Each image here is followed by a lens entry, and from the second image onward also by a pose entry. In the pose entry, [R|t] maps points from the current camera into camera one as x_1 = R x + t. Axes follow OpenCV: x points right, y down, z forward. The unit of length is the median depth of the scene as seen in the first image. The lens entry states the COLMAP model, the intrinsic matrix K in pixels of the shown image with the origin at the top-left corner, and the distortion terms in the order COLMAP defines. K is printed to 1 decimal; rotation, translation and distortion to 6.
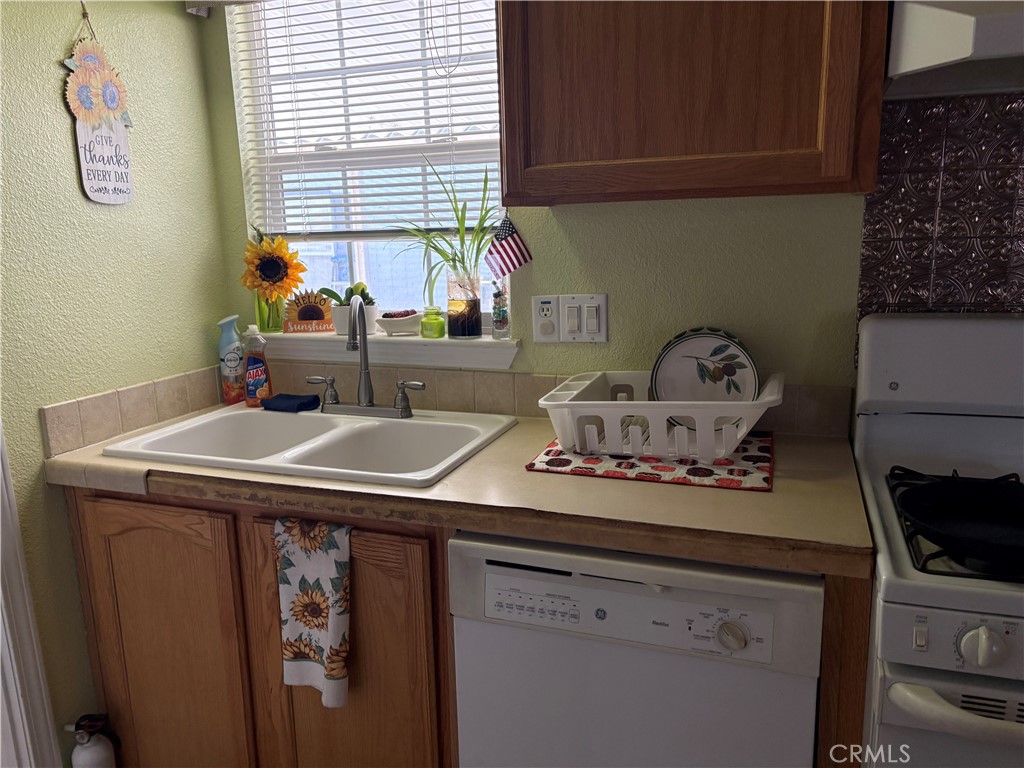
lens RADIAL K [[768.0, 0, 513.6], [0, 768.0, 383.9], [0, 0, 1]] dist [0.027469, -0.036219]
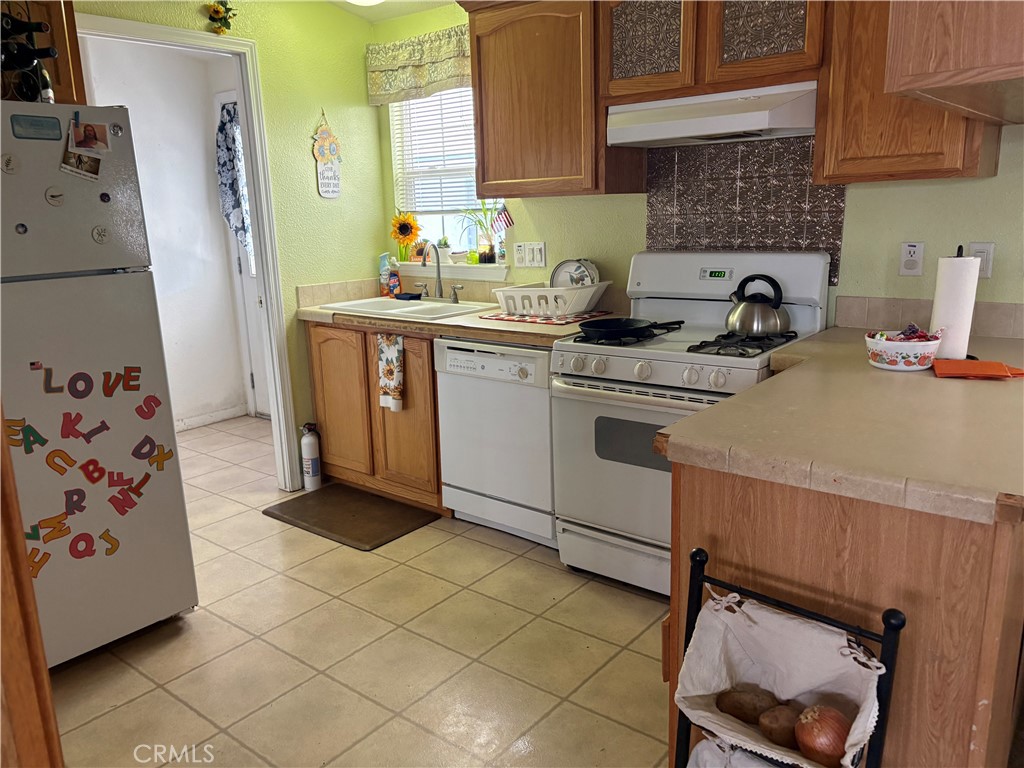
lens RADIAL K [[768.0, 0, 511.3], [0, 768.0, 381.1], [0, 0, 1]] dist [0.027469, -0.036219]
pose [[0.946292, 0.071430, -0.315324, 0.749552], [-0.062953, 0.997330, 0.037001, 0.188613], [0.317125, -0.015163, 0.948262, -1.000871]]
